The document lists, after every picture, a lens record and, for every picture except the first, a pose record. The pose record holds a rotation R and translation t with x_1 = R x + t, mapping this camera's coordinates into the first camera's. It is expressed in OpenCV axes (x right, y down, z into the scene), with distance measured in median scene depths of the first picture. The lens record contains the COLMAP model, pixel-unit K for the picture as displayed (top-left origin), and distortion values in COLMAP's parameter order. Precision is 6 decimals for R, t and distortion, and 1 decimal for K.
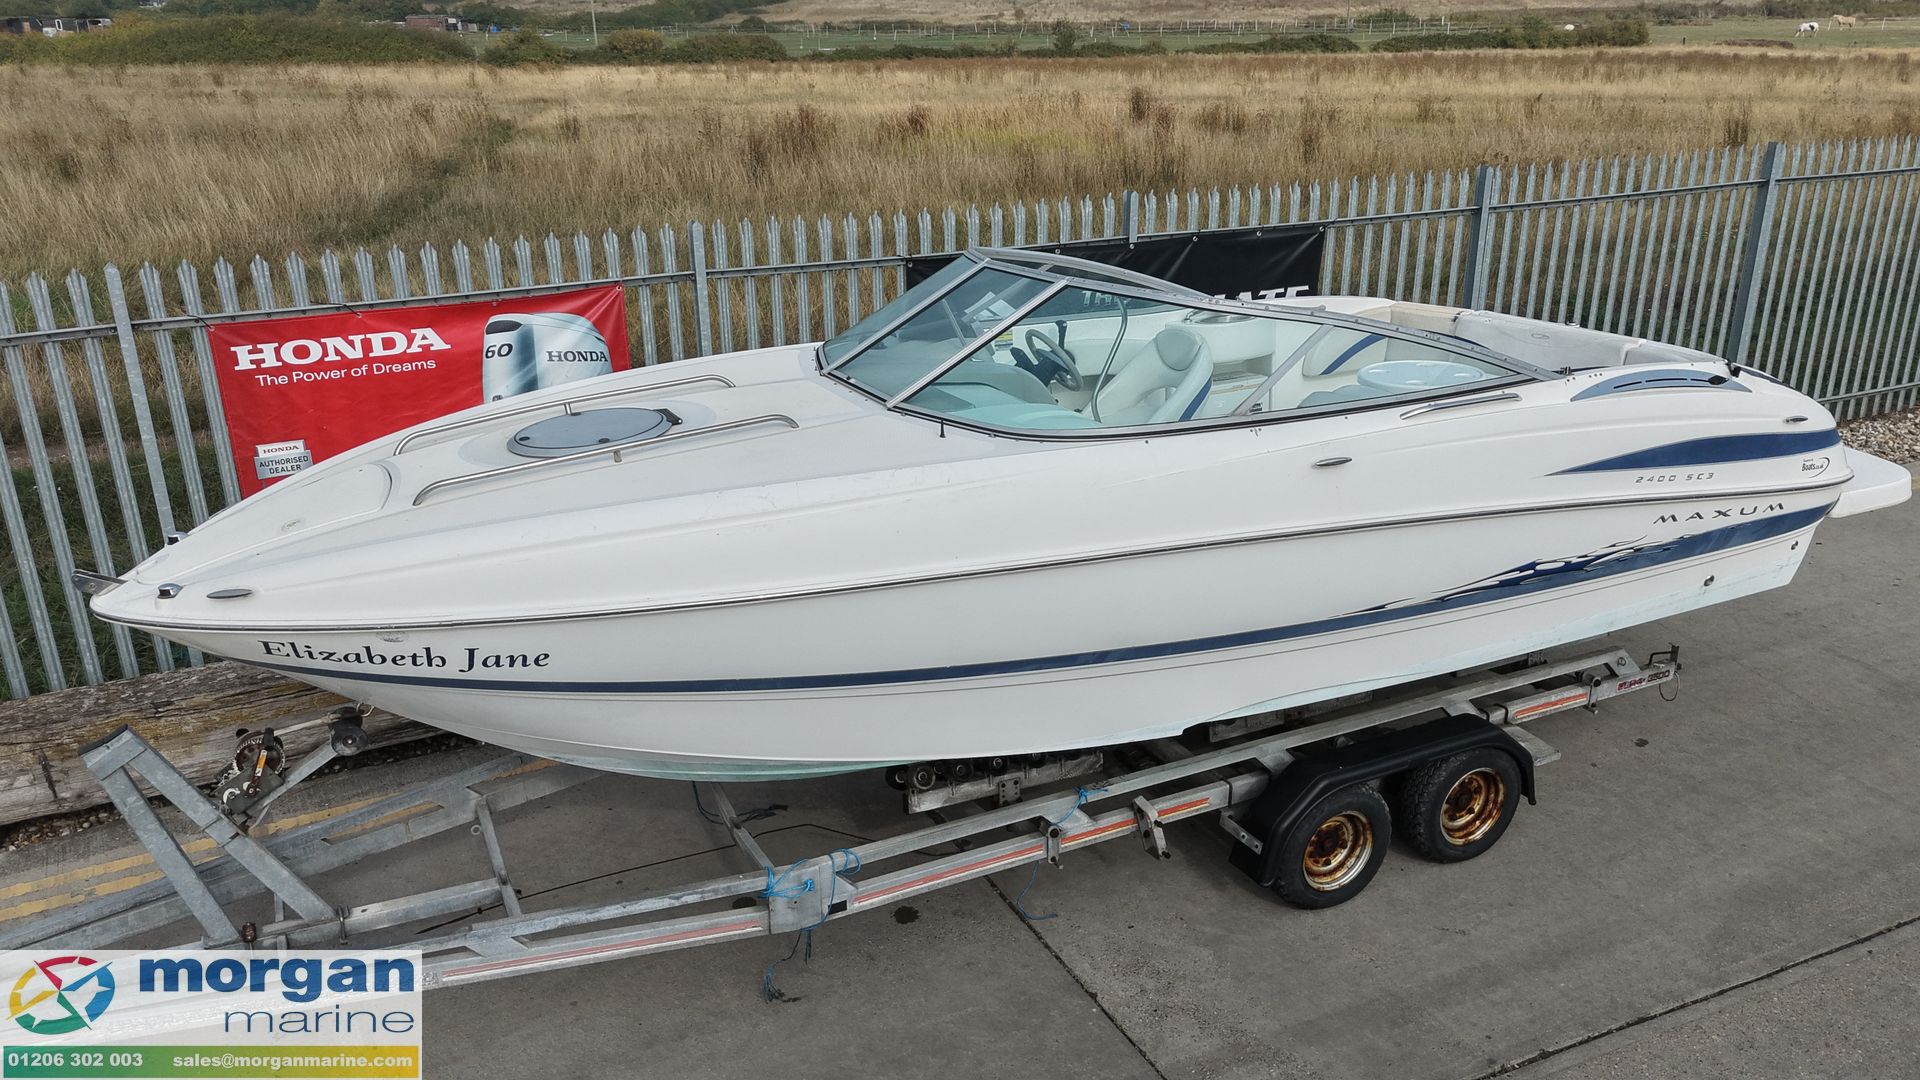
lens RADIAL K [[1413.4, 0, 955.7], [0, 1413.4, 537.9], [0, 0, 1]] dist [0.061068, -0.058723]
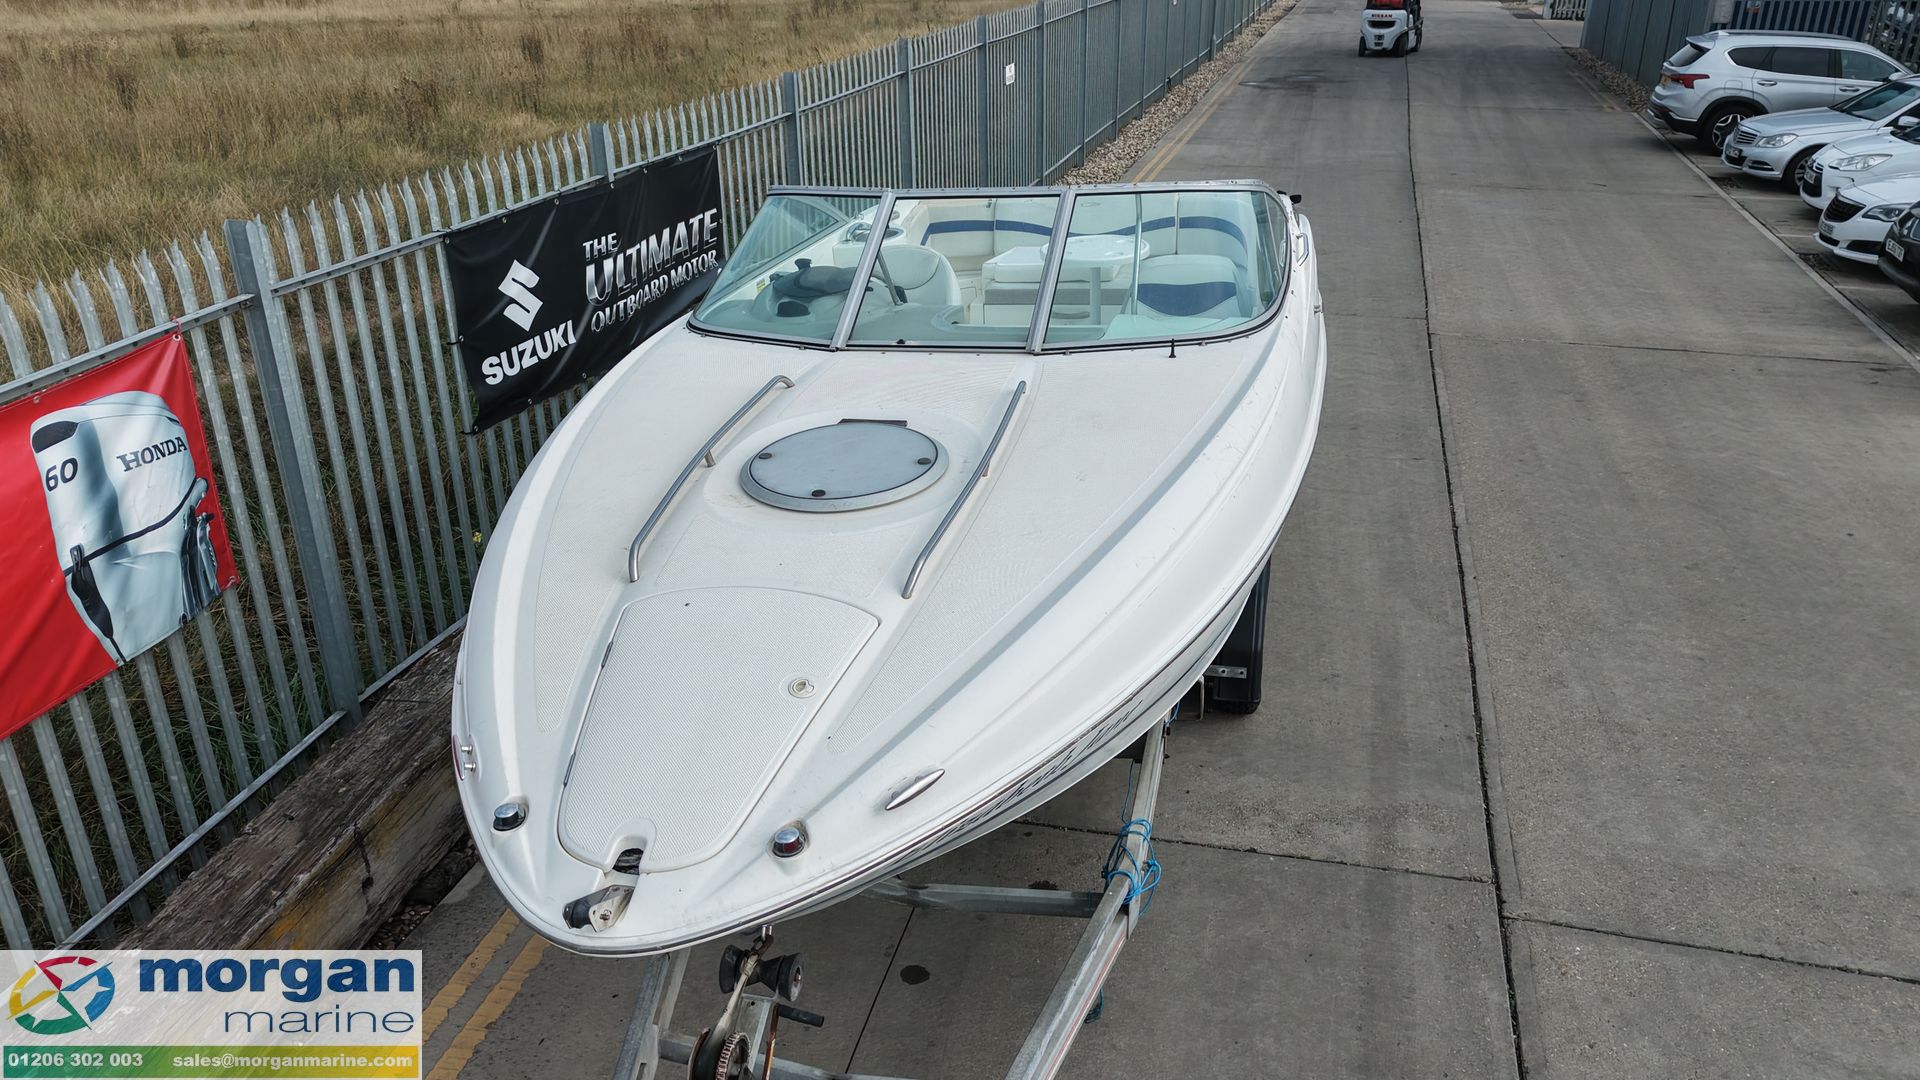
lens RADIAL K [[1412.2, 0, 960.0], [0, 1412.2, 540.0], [0, 0, 1]] dist [-0.005339, -0.000582]
pose [[0.626406, -0.311940, 0.714359, -0.531872], [0.276218, 0.945798, 0.170793, -0.102719], [-0.728916, 0.090333, 0.678617, 0.307606]]
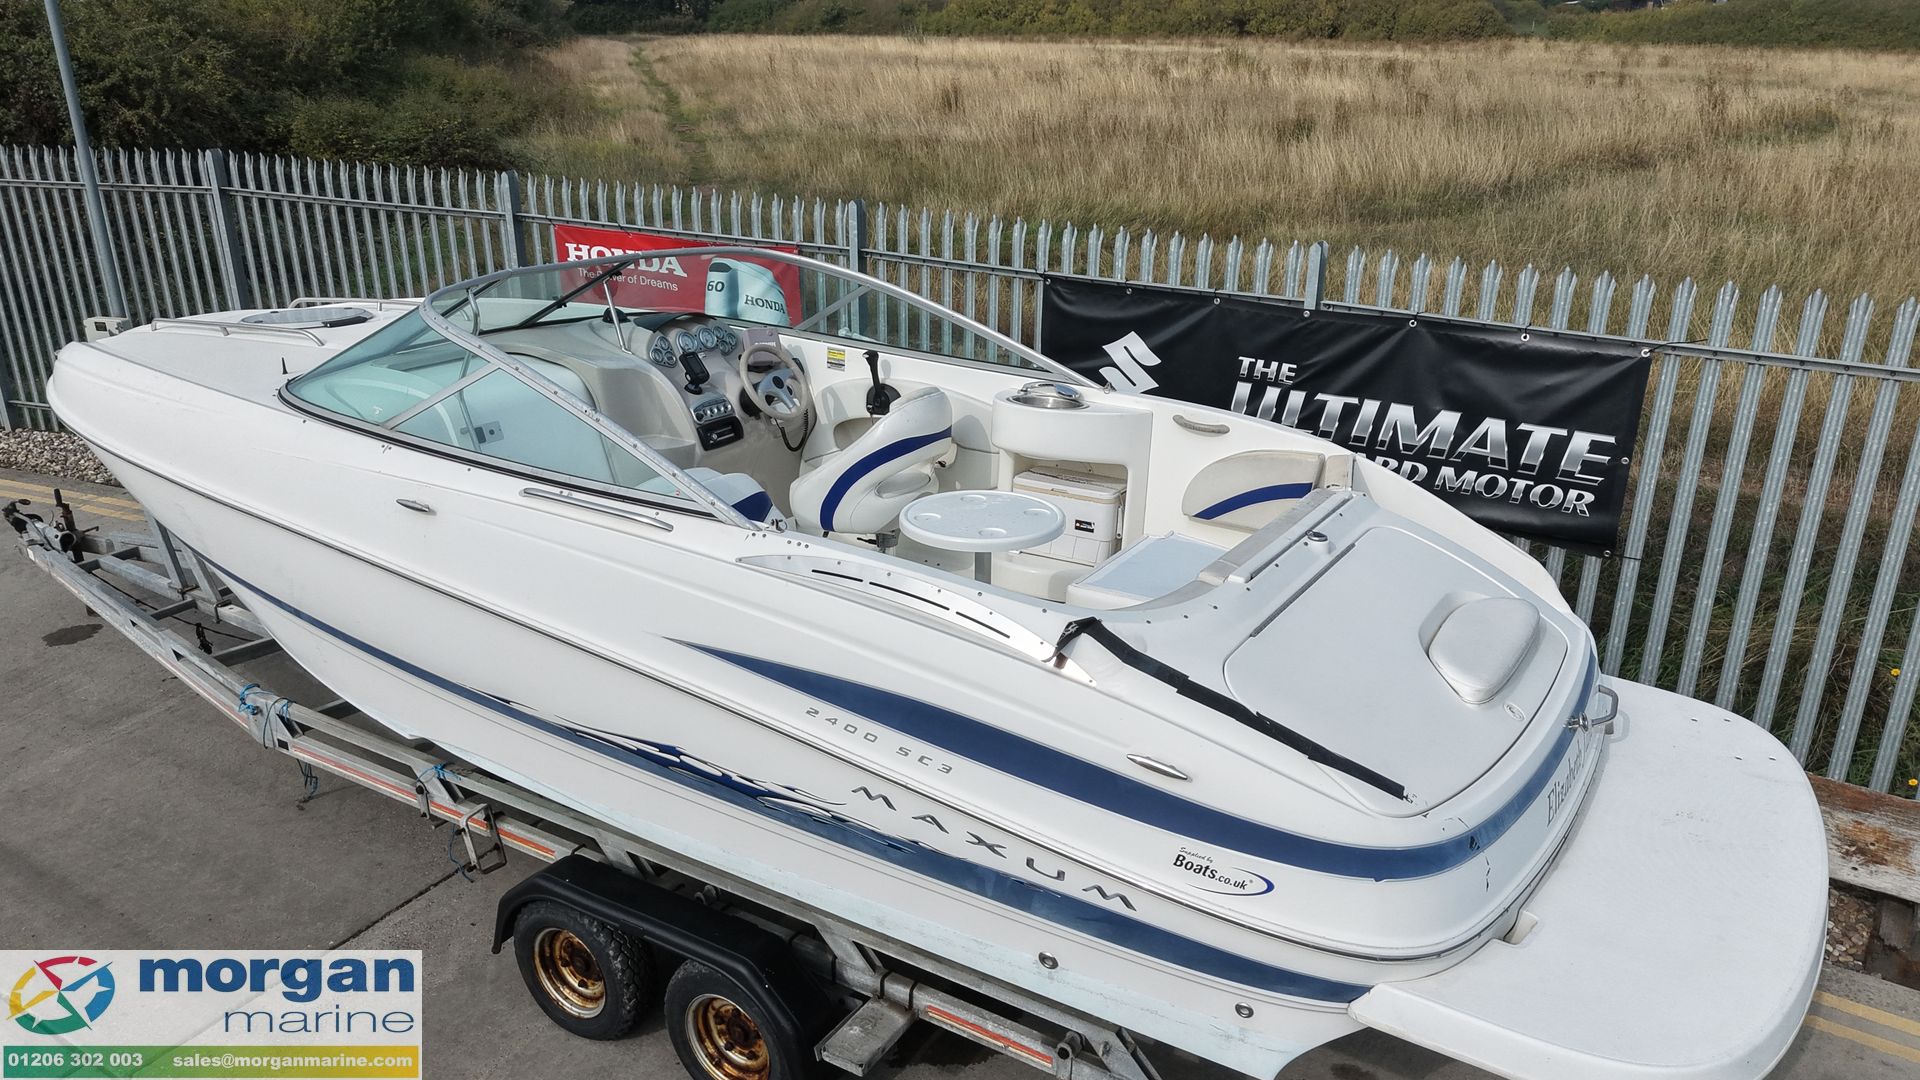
lens RADIAL K [[1413.4, 0, 955.7], [0, 1413.4, 537.9], [0, 0, 1]] dist [0.061068, -0.058723]
pose [[0.539400, 0.311459, -0.782330, 0.788663], [-0.302072, 0.938812, 0.165485, -0.194497], [0.786003, 0.147057, 0.600478, 0.493950]]
